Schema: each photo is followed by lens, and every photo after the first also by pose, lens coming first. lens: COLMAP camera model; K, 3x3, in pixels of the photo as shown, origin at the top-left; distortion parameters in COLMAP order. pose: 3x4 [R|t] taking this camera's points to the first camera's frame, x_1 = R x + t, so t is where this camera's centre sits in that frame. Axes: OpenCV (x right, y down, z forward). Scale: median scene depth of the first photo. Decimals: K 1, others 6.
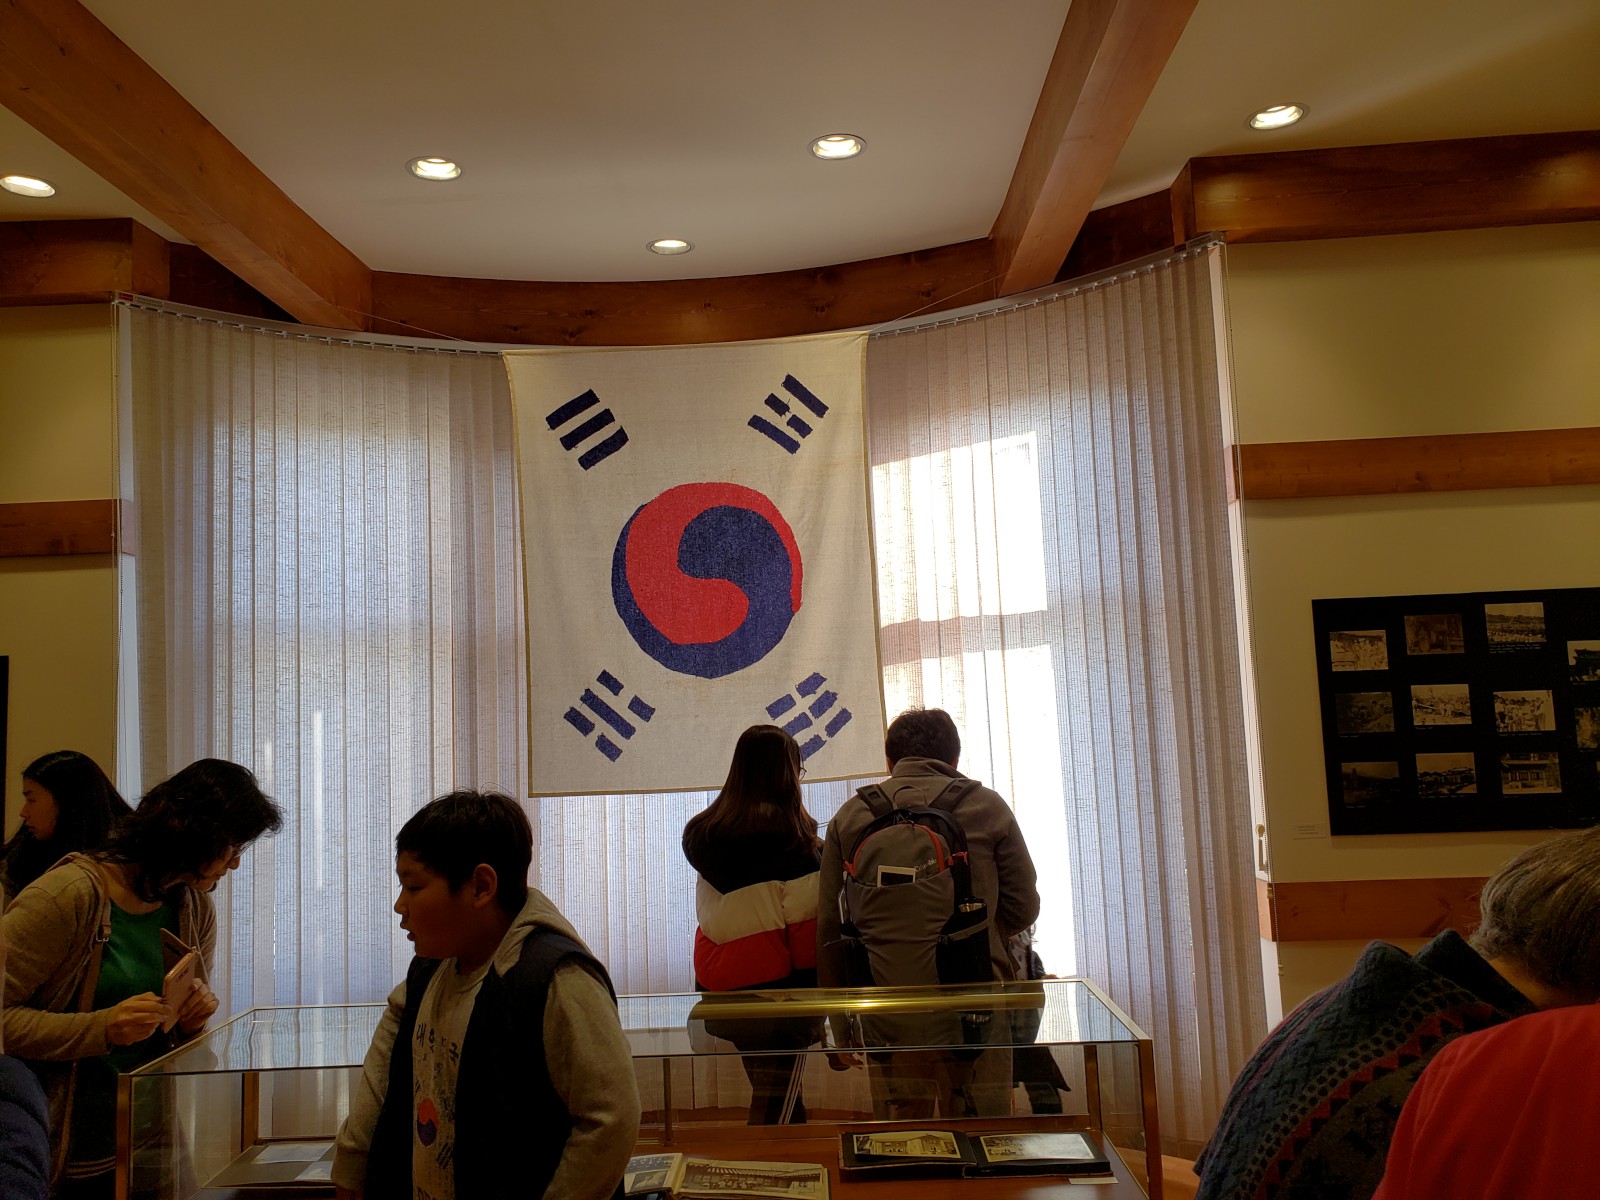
lens RADIAL K [[1211.9, 0, 802.0], [0, 1211.9, 599.0], [0, 0, 1]] dist [0.011129, -0.000469]
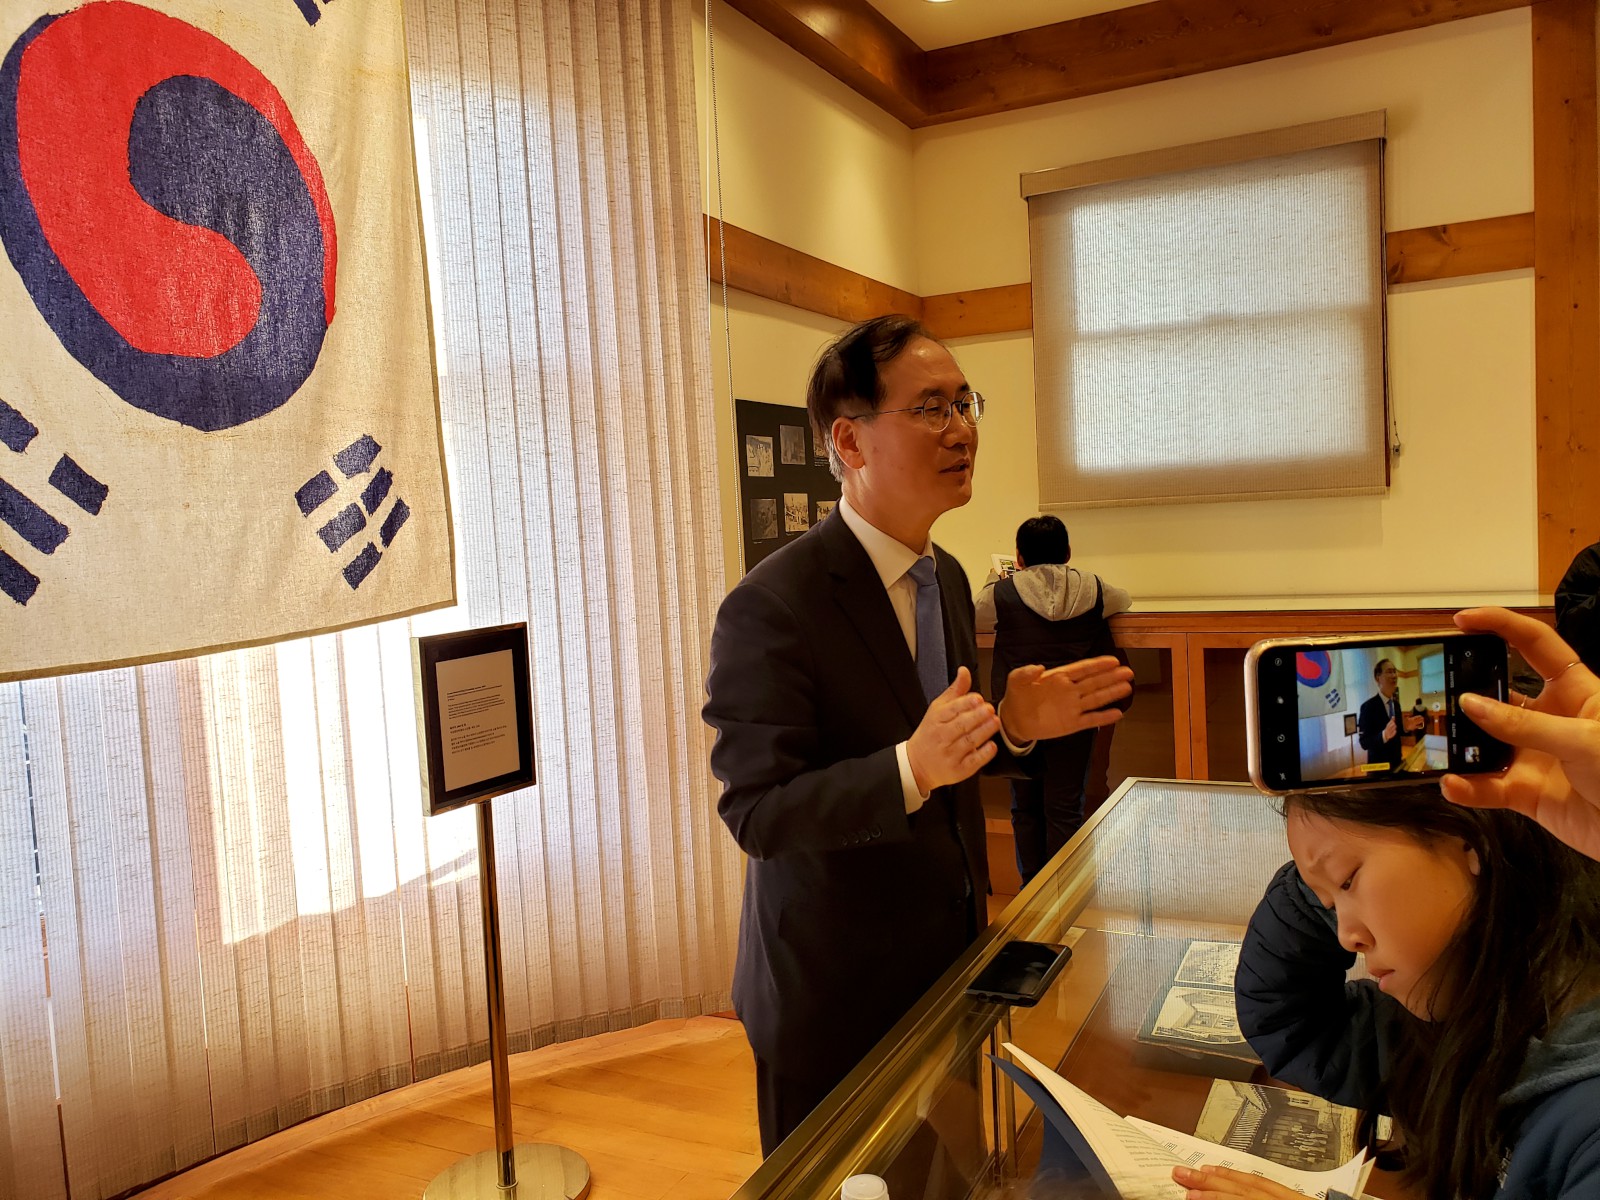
lens RADIAL K [[1211.9, 0, 802.9], [0, 1211.9, 602.6], [0, 0, 1]] dist [0.011129, -0.000469]
pose [[0.402402, -0.049184, 0.914141, -0.425804], [-0.054608, 0.995488, 0.077599, 0.081881], [-0.913833, -0.081145, 0.397900, 0.559835]]
